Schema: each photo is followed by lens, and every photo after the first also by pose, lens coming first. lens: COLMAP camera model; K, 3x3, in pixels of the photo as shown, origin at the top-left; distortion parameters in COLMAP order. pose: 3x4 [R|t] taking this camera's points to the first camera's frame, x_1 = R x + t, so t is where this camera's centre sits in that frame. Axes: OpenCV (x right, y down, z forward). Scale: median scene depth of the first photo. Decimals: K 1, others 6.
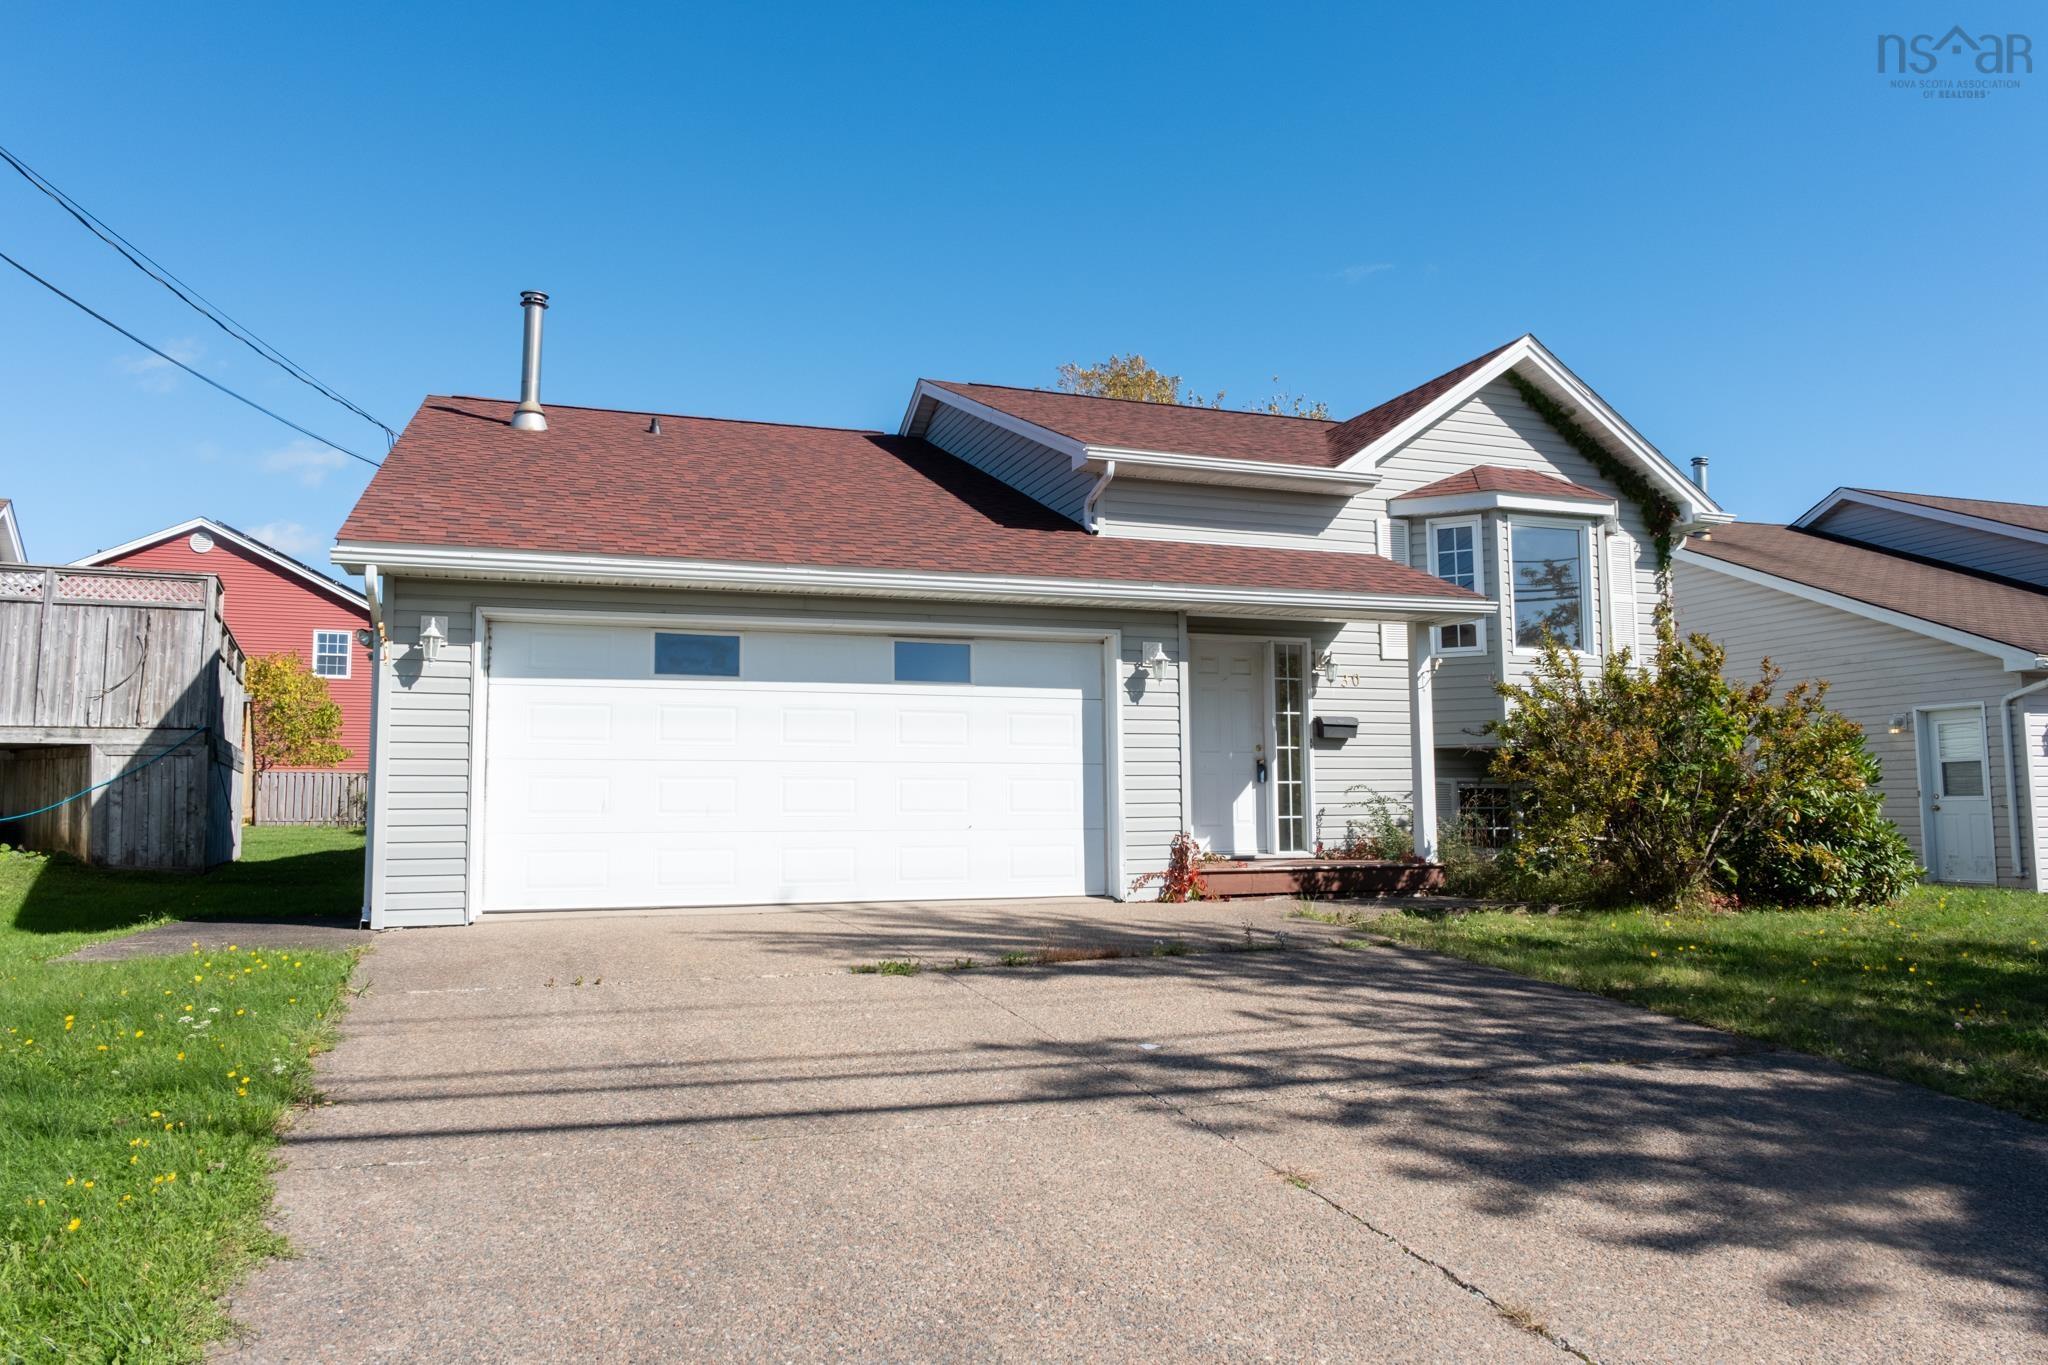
lens RADIAL K [[1390.2, 0, 1024.0], [0, 1390.2, 682.5], [0, 0, 1]] dist [-0.047826, 0.055629]
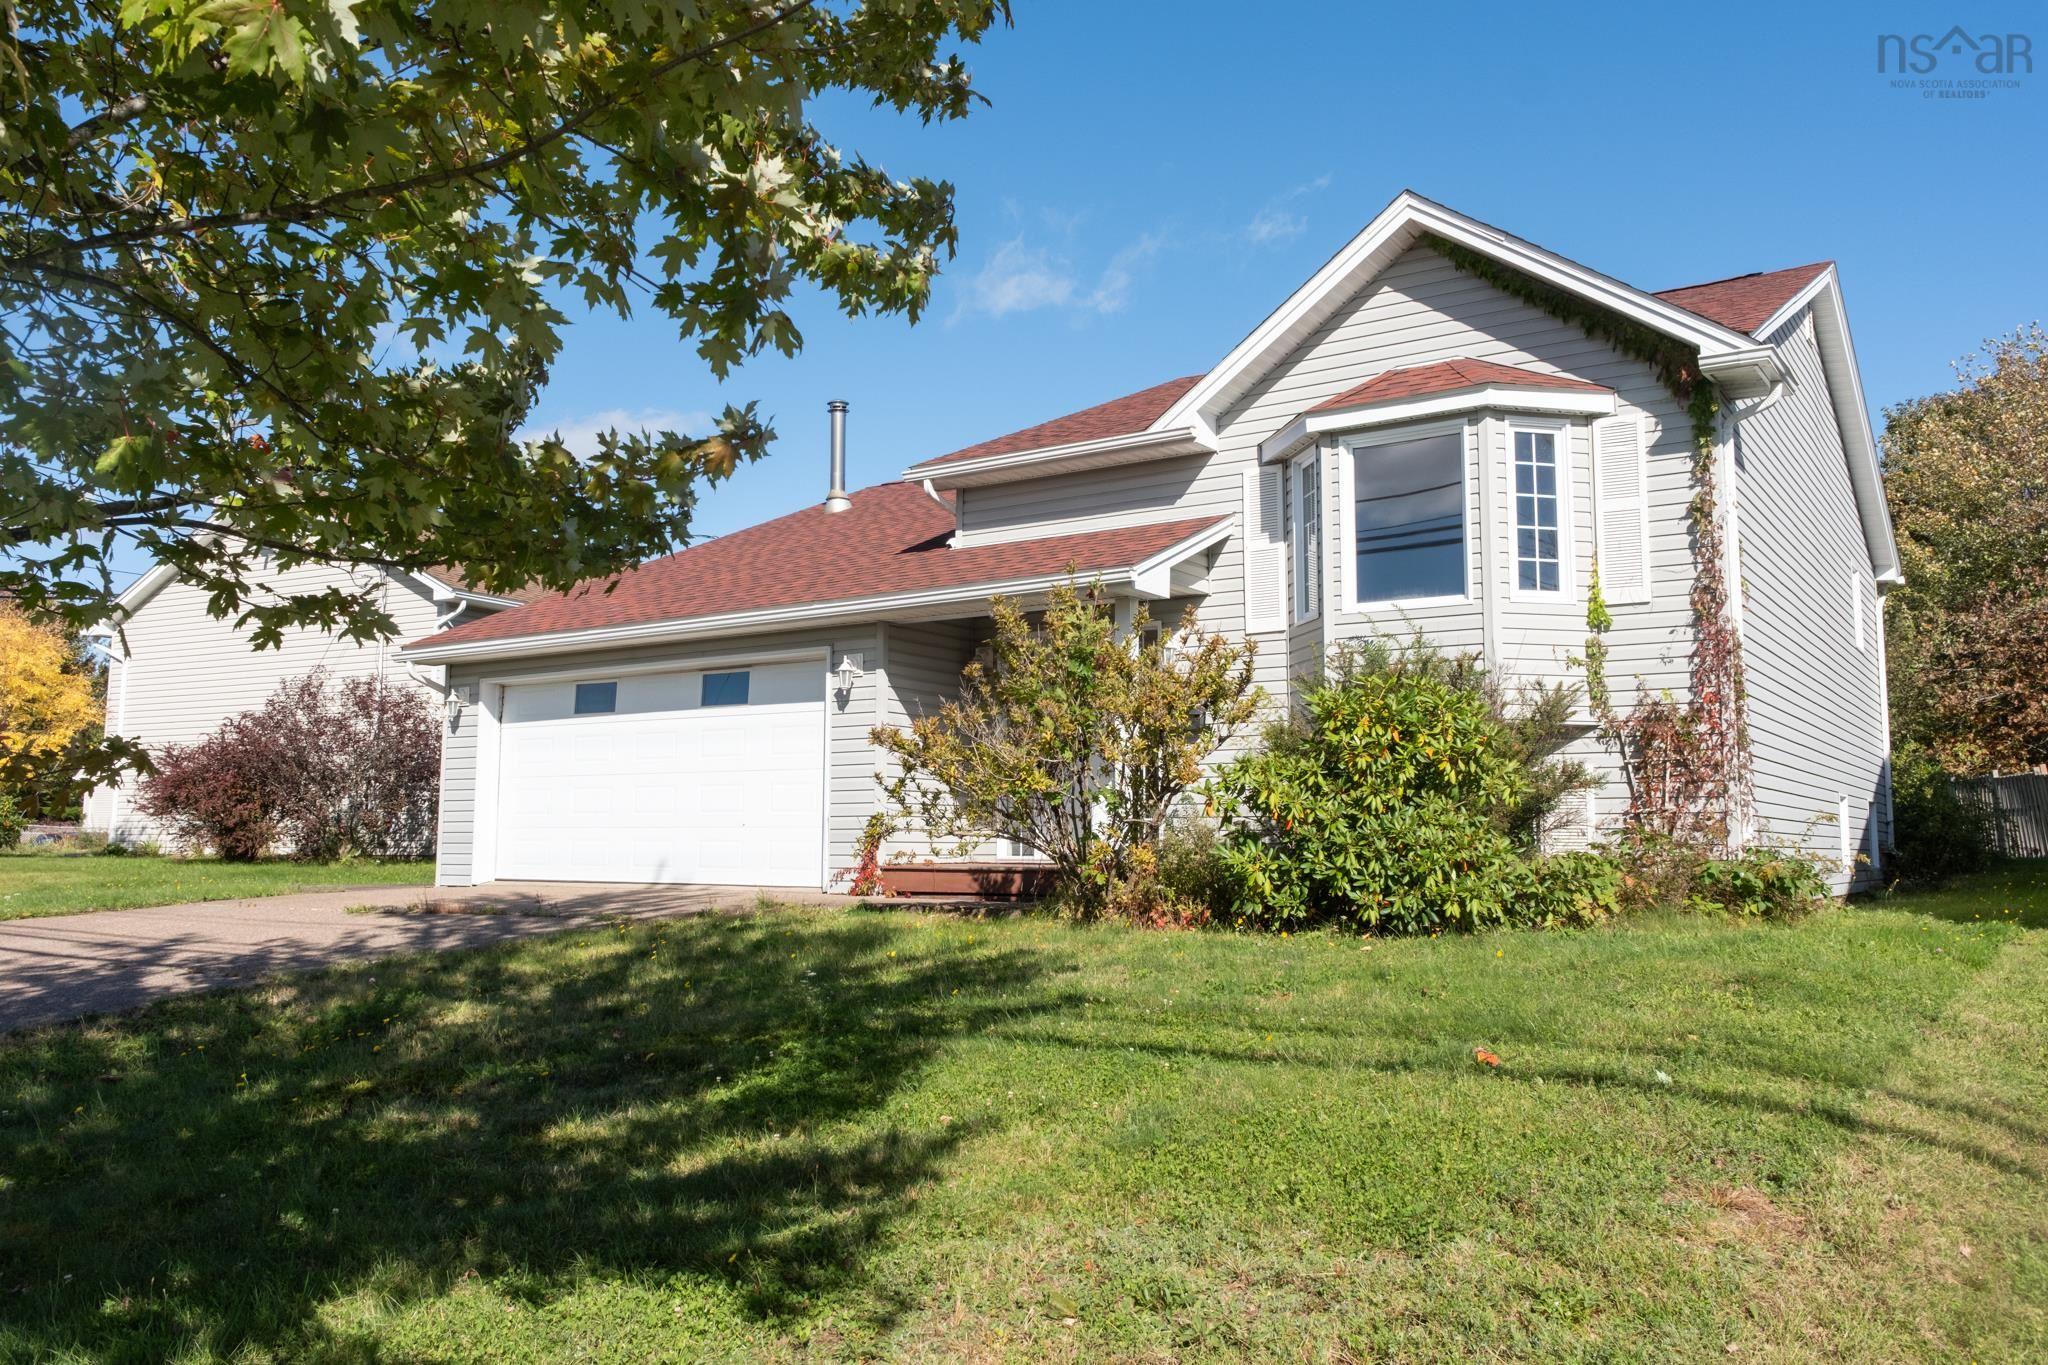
lens RADIAL K [[1545.9, 0, 1024.0], [0, 1545.9, 682.5], [0, 0, 1]] dist [-0.004556, -0.000433]
pose [[0.600821, -0.071514, -0.796178, 1.104311], [0.071706, 0.996797, -0.035422, 0.043748], [0.796161, -0.035809, 0.604025, 0.368382]]
